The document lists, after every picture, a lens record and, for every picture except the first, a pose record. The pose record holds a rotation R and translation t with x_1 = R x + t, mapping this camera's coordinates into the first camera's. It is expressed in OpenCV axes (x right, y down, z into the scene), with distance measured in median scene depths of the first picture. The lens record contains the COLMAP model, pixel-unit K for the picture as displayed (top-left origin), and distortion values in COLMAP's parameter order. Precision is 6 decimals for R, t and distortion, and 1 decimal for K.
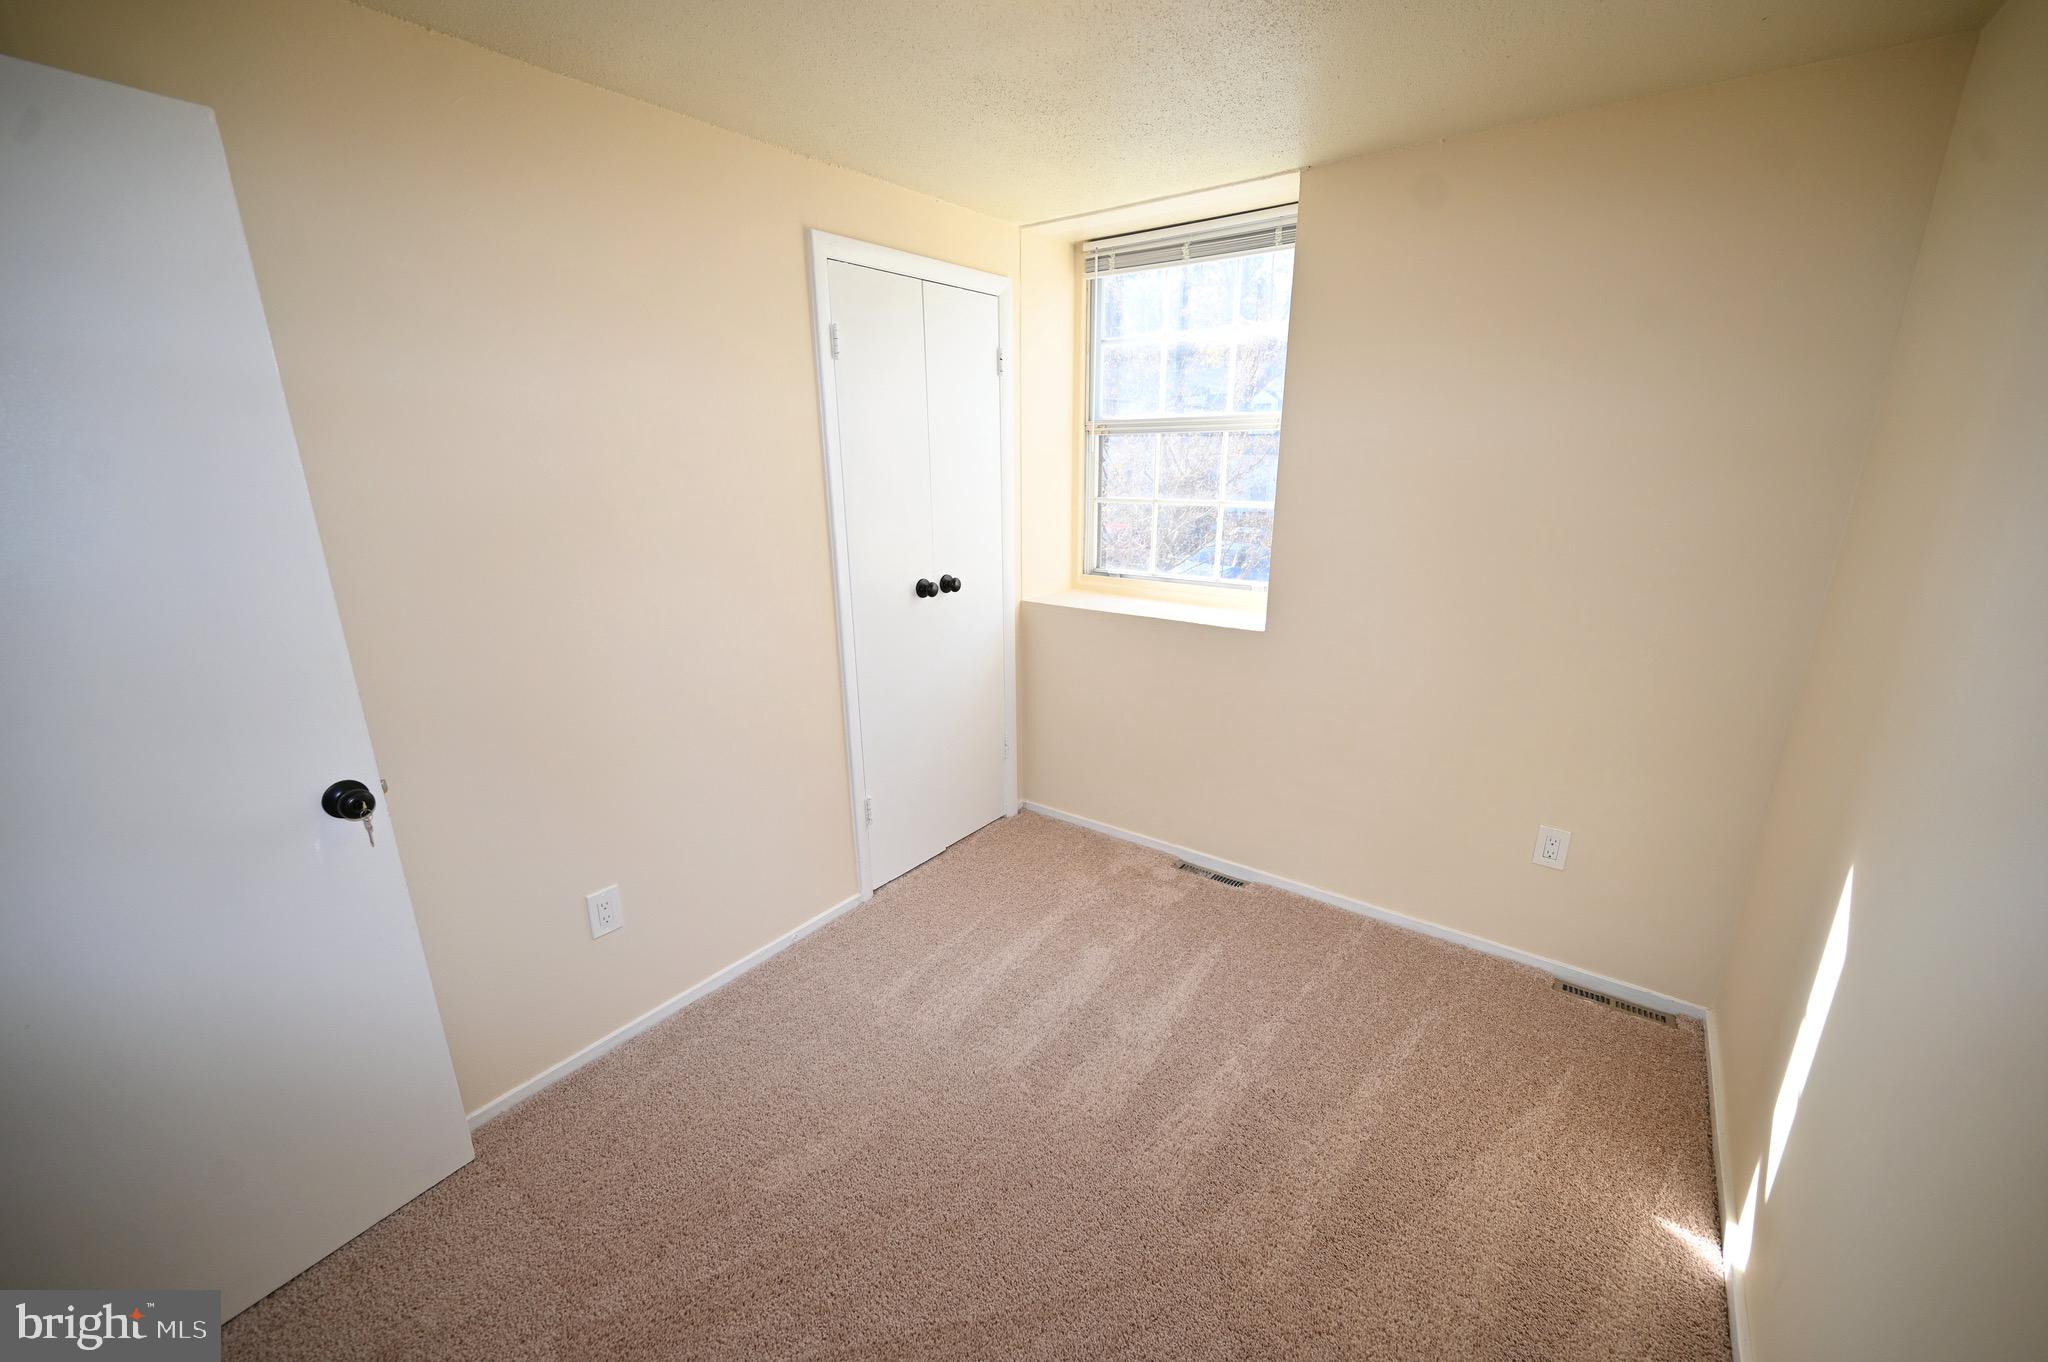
lens RADIAL K [[801.8, 0, 1030.0], [0, 801.8, 689.3], [0, 0, 1]] dist [0.000297, -0.000256]
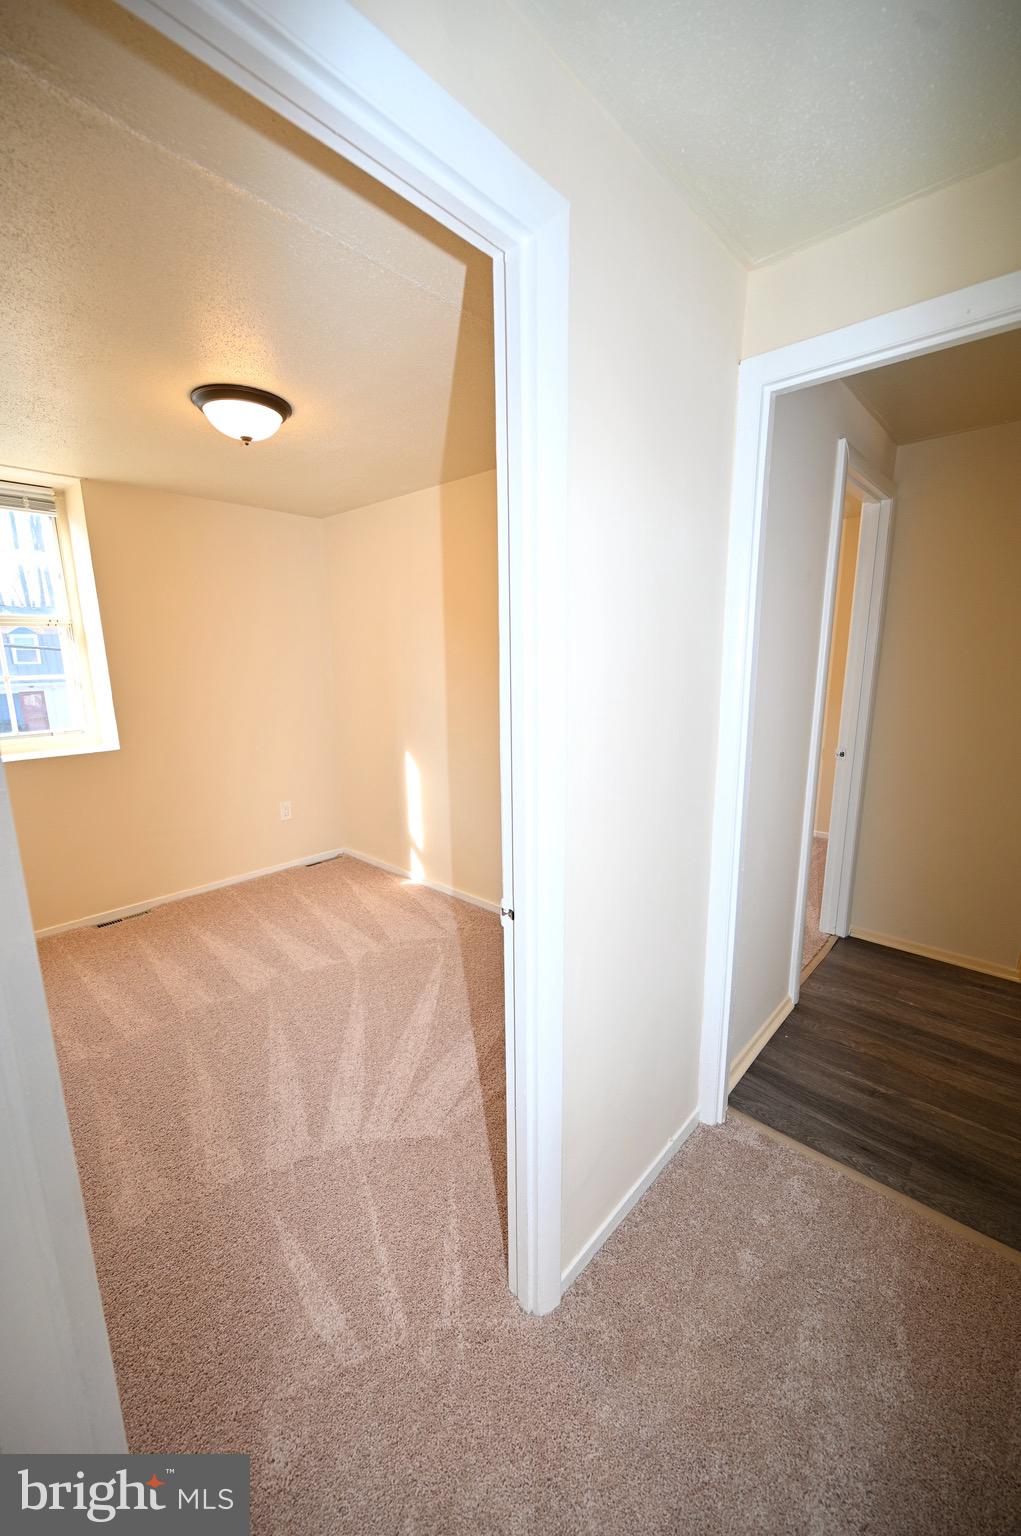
lens RADIAL K [[601.3, 0, 510.8], [0, 601.3, 779.9], [0, 0, 1]] dist [0.000297, -0.000256]
pose [[0.105587, -0.197977, 0.974503, -0.811192], [0.294950, 0.942116, 0.159440, 0.025155], [-0.949661, 0.270595, 0.157869, 0.080020]]
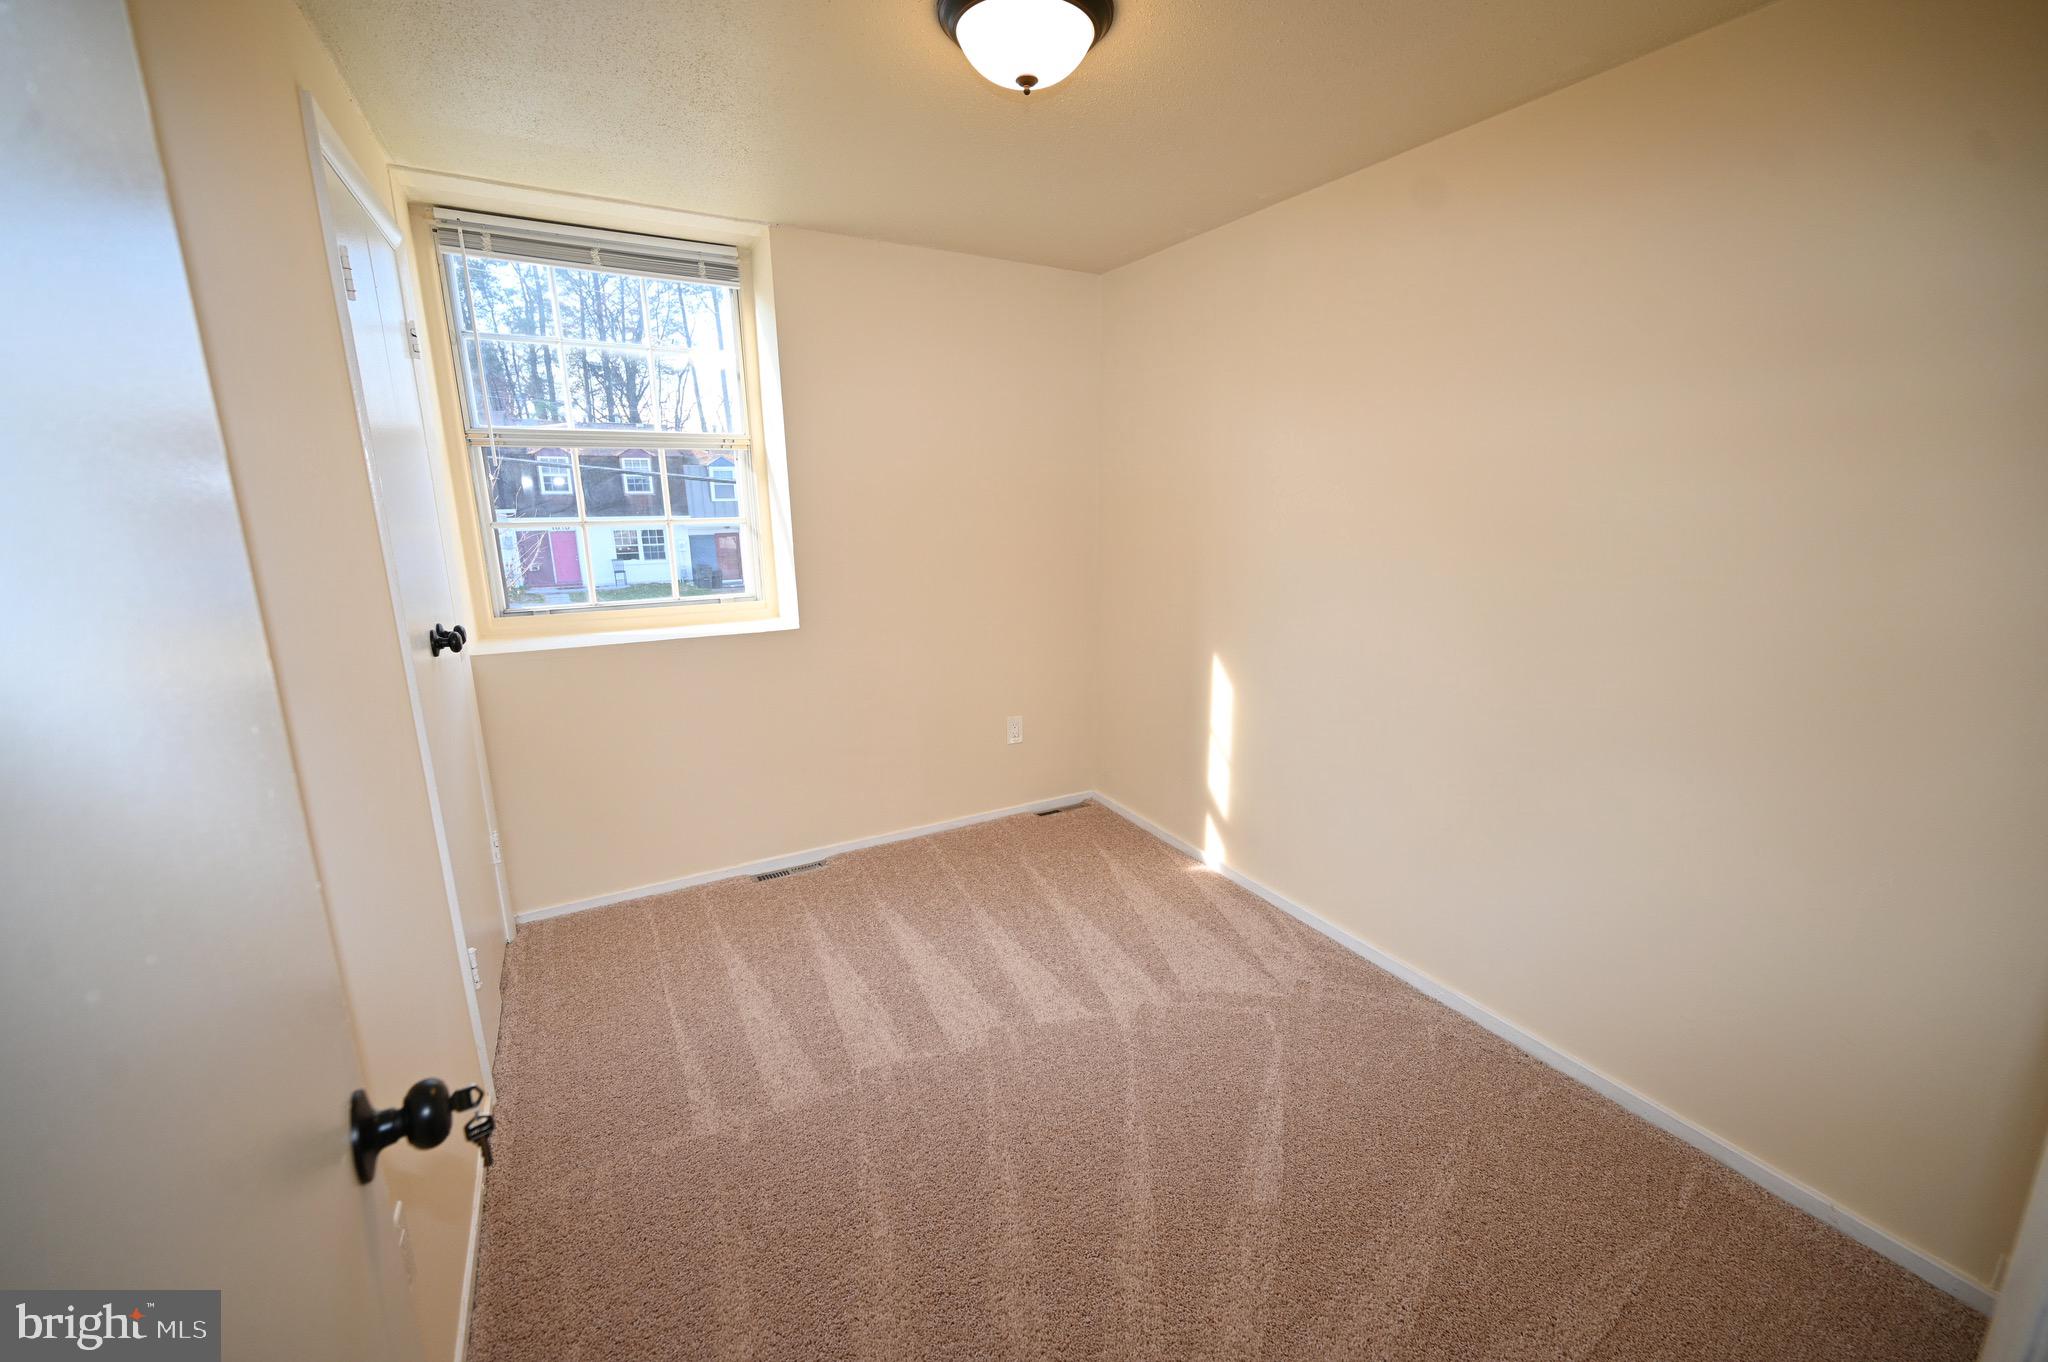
lens RADIAL K [[801.8, 0, 1034.7], [0, 801.8, 684.0], [0, 0, 1]] dist [0.000297, -0.000256]
pose [[0.404721, -0.205785, 0.890985, -0.572889], [0.263782, 0.959204, 0.101720, -0.025475], [-0.875568, 0.193858, 0.442492, 0.242634]]
